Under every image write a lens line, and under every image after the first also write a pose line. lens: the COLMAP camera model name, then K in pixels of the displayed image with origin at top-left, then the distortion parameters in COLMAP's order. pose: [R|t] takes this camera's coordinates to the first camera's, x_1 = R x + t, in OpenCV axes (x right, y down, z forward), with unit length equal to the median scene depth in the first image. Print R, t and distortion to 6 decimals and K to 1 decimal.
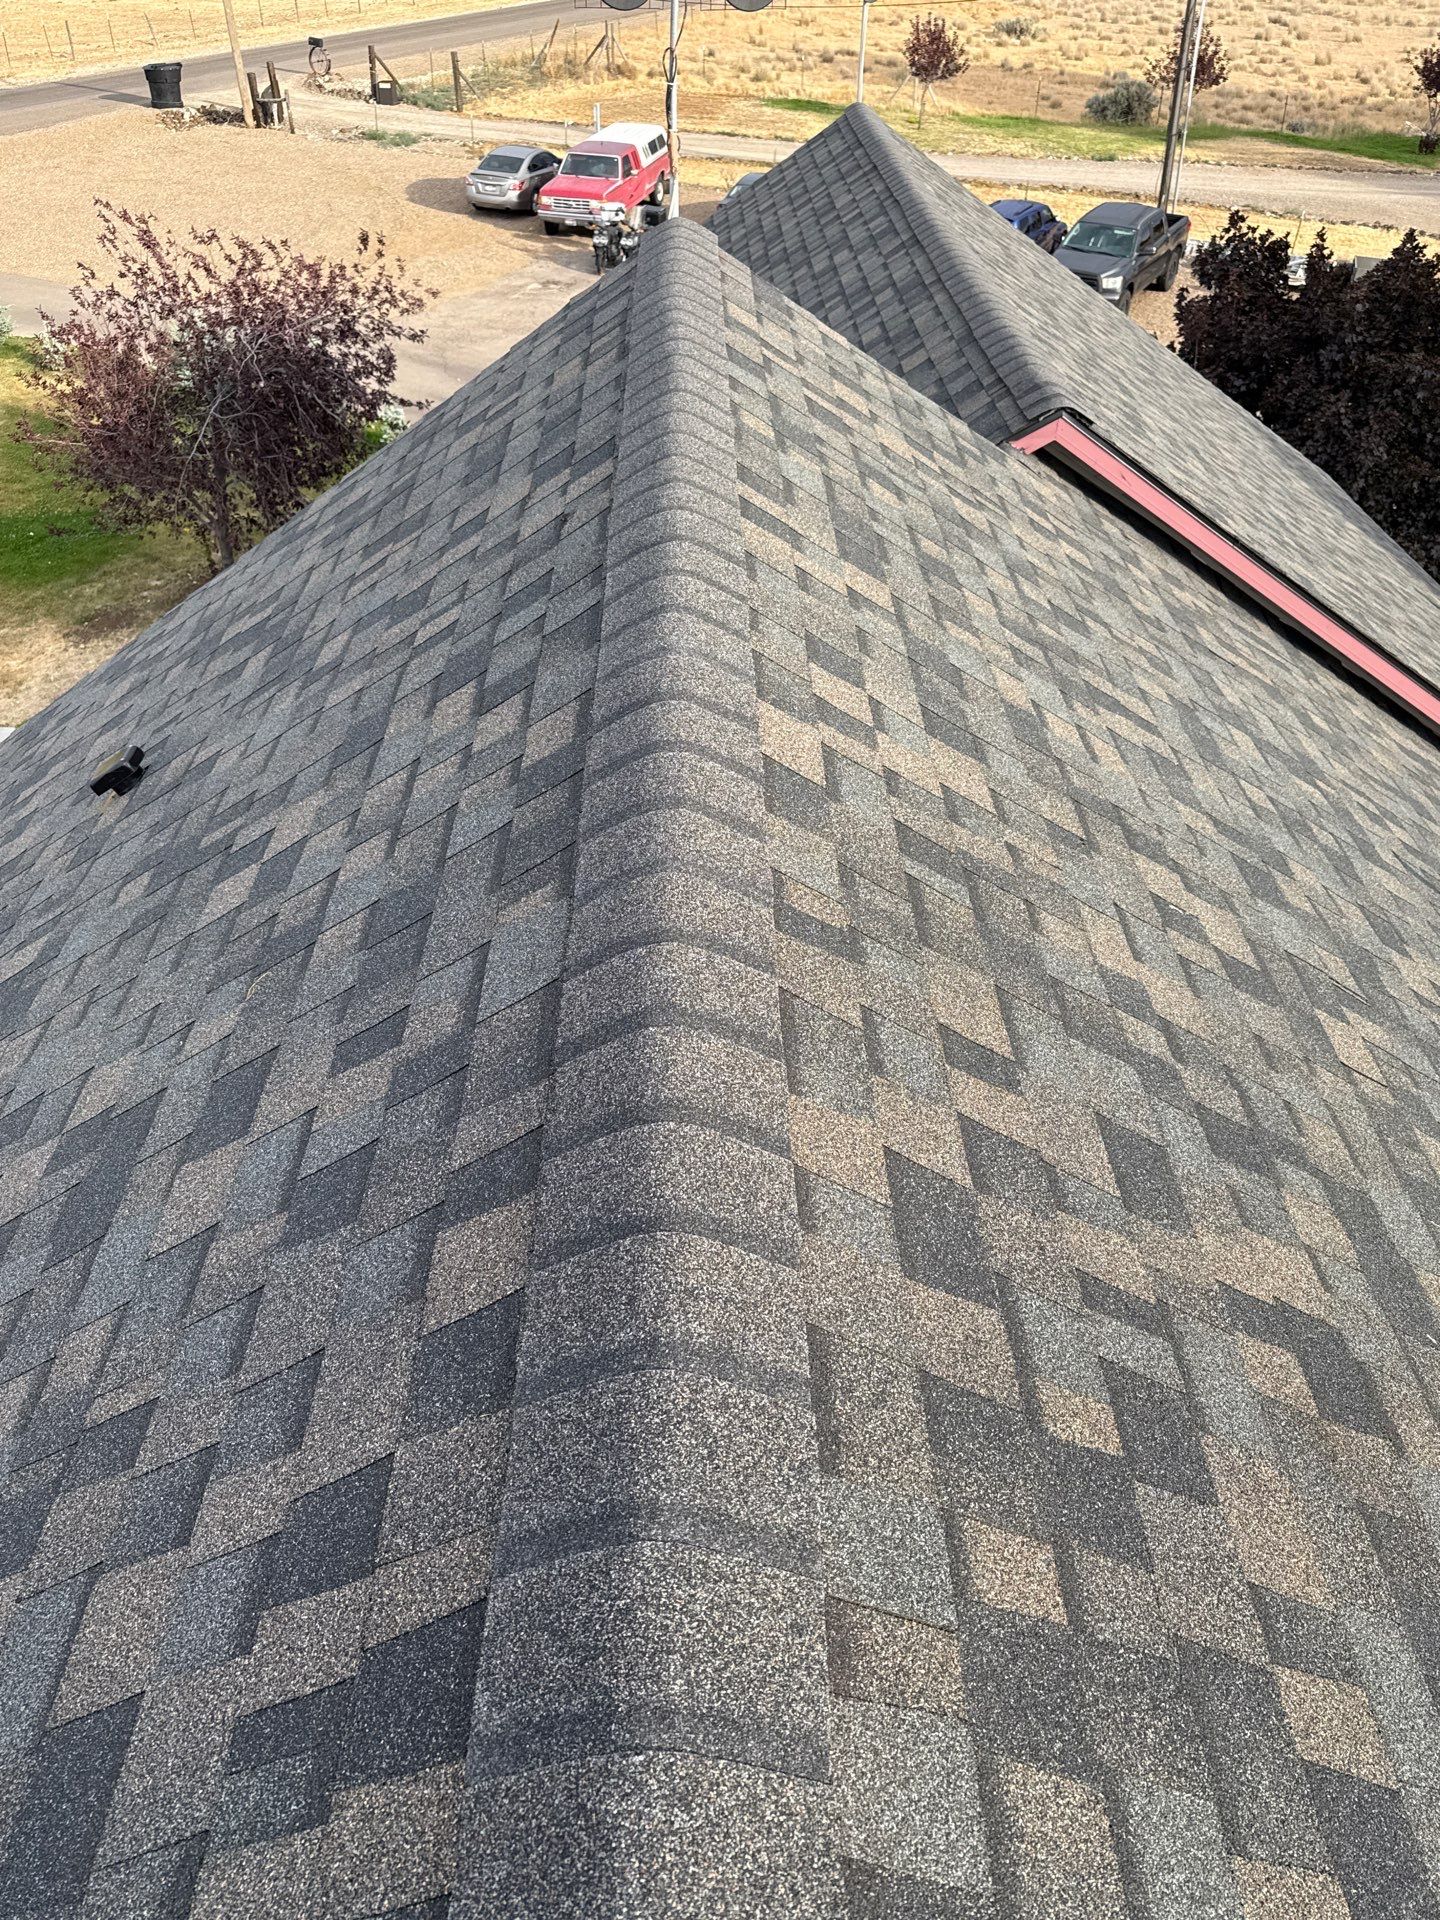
lens RADIAL K [[1351.6, 0, 718.2], [0, 1351.6, 958.8], [0, 0, 1]] dist [0.037121, -0.040867]
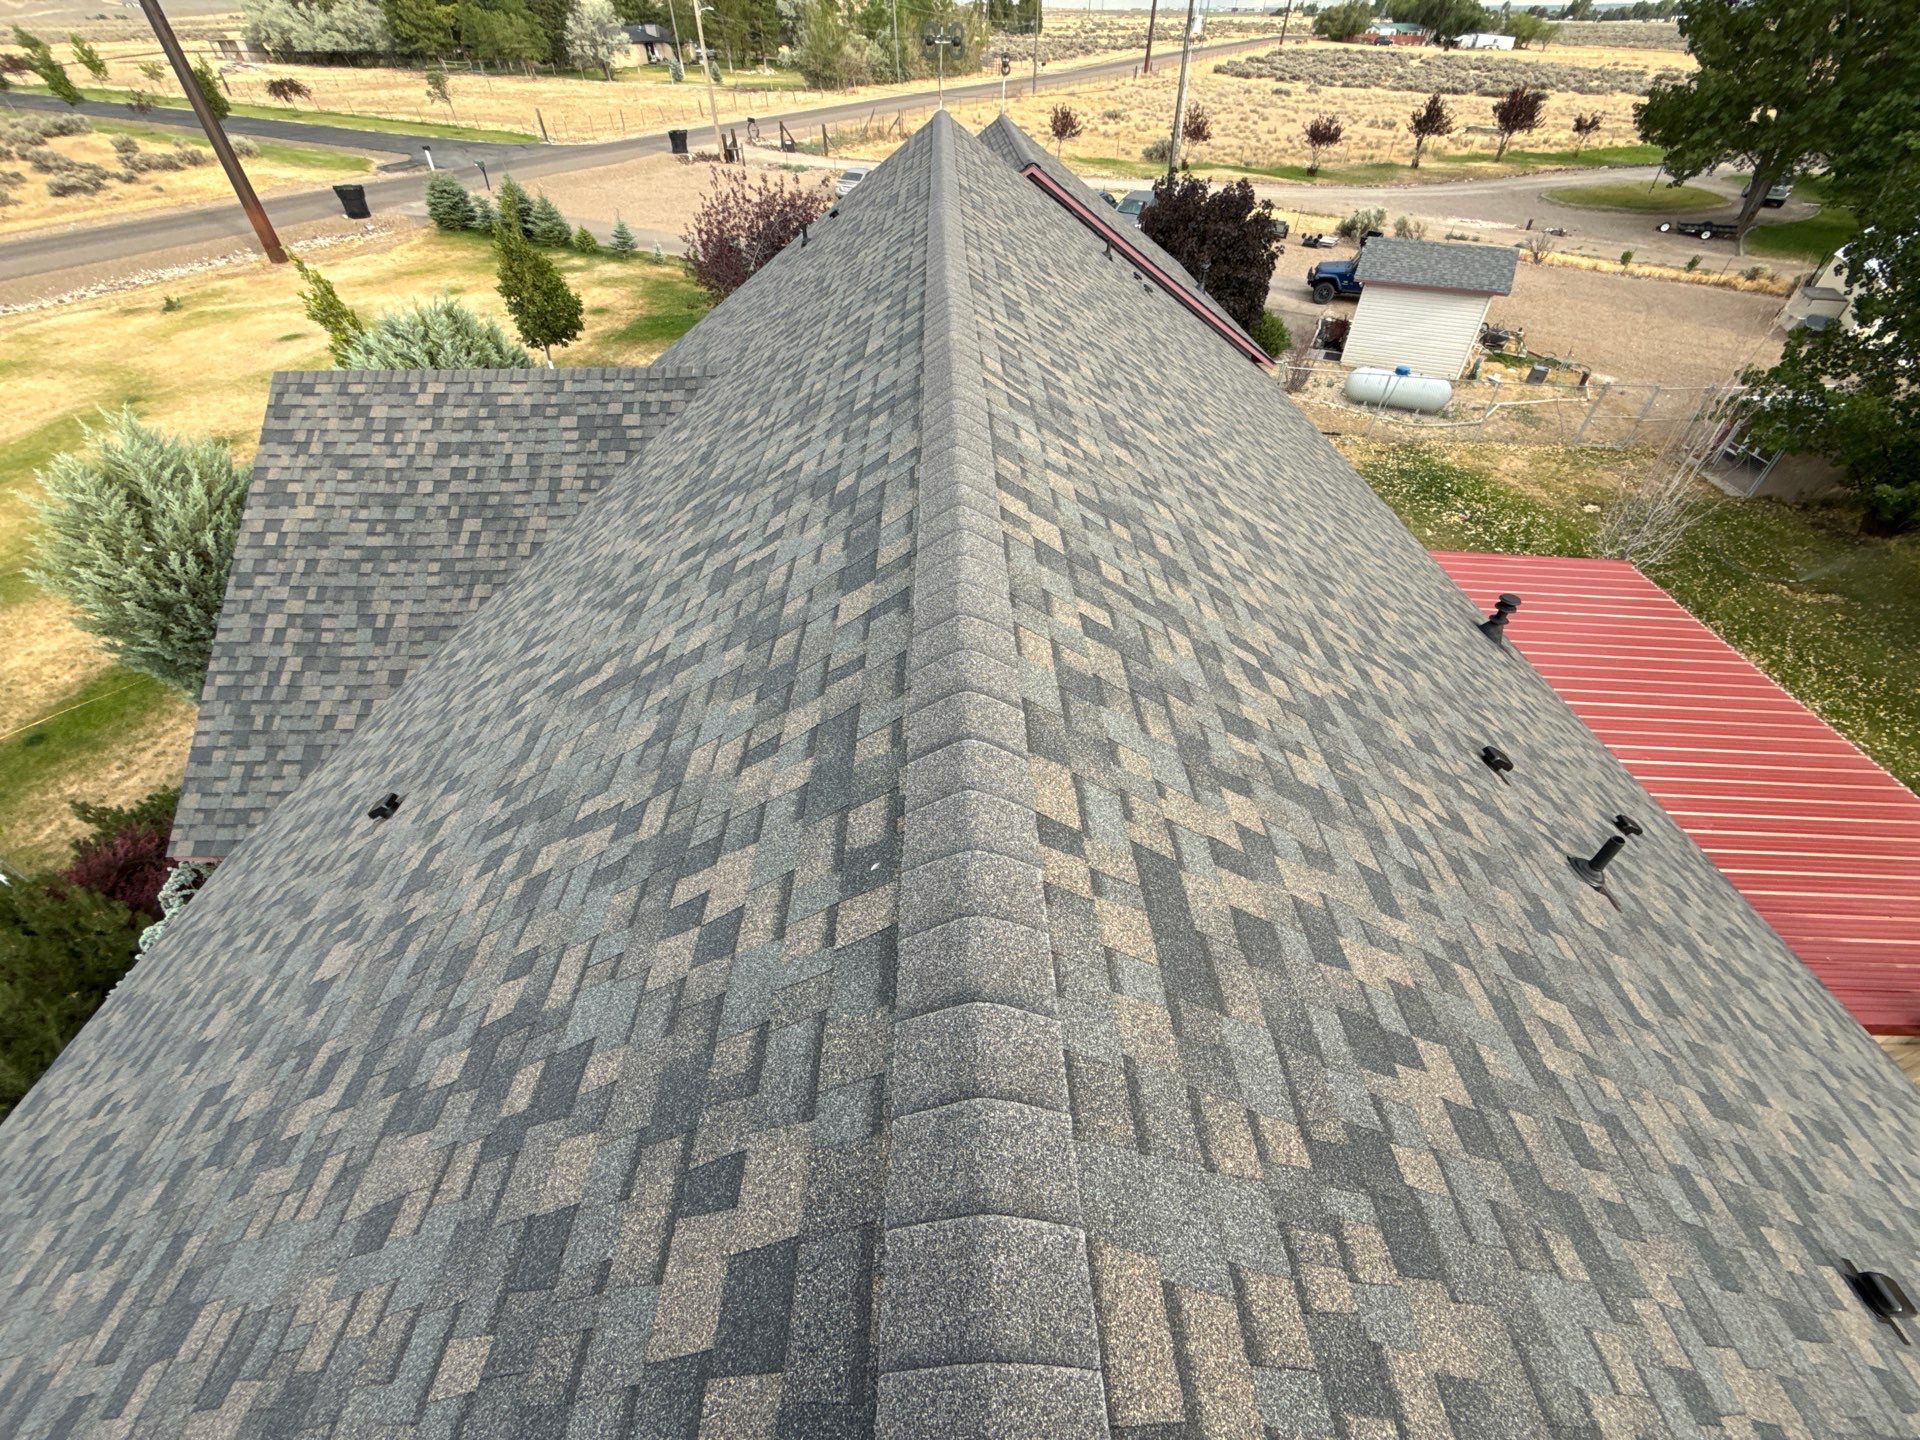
lens RADIAL K [[776.8, 0, 960.3], [0, 776.8, 724.4], [0, 0, 1]] dist [0.000133, 0.000195]
pose [[0.999996, -0.002315, 0.001765, 0.013444], [0.002210, 0.998357, 0.057265, 1.065801], [-0.001895, -0.057261, 0.998357, -1.344564]]
